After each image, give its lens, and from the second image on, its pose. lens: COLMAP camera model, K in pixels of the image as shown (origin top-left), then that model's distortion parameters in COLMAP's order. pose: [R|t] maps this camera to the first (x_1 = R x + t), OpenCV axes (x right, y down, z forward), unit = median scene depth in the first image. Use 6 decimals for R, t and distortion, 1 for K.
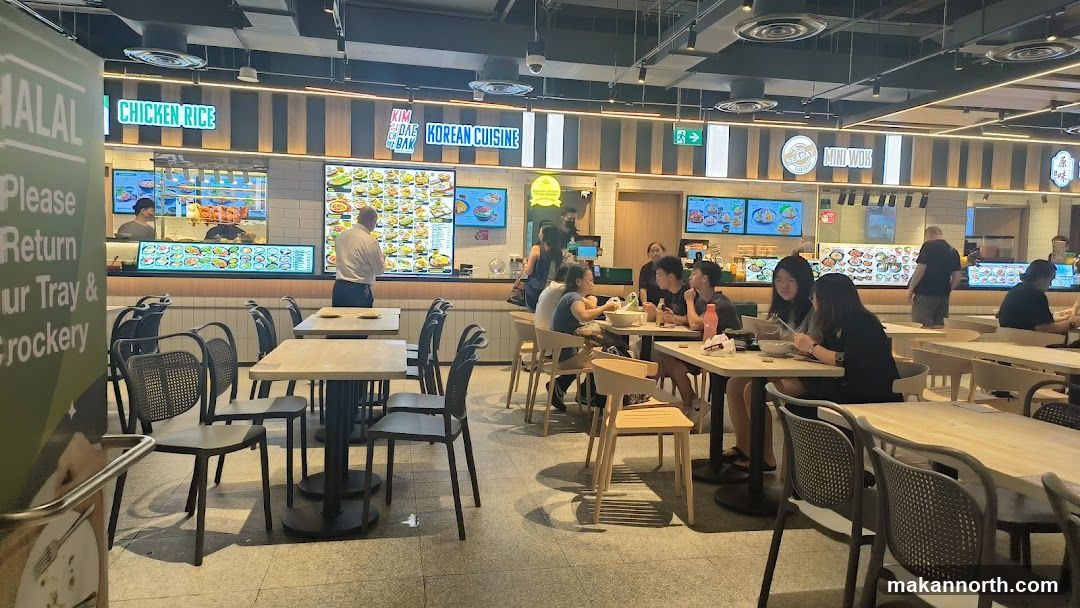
lens RADIAL K [[814.2, 0, 534.4], [0, 814.2, 305.5], [0, 0, 1]] dist [0.057579, -0.004945]
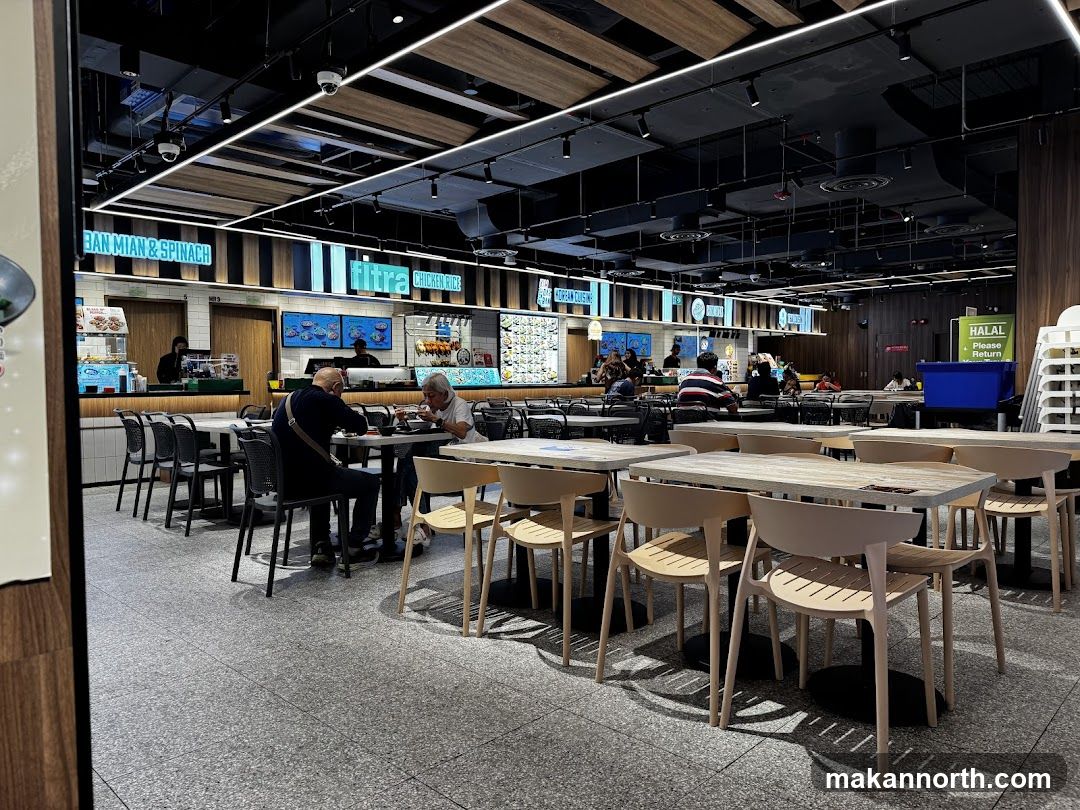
lens RADIAL K [[767.9, 0, 540.5], [0, 767.9, 408.1], [0, 0, 1]] dist [0.056103, -0.001988]
pose [[0.848027, -0.049695, 0.527617, -0.845348], [0.051145, 0.998621, 0.011853, -0.010003], [-0.527479, 0.016934, 0.849400, -0.214850]]
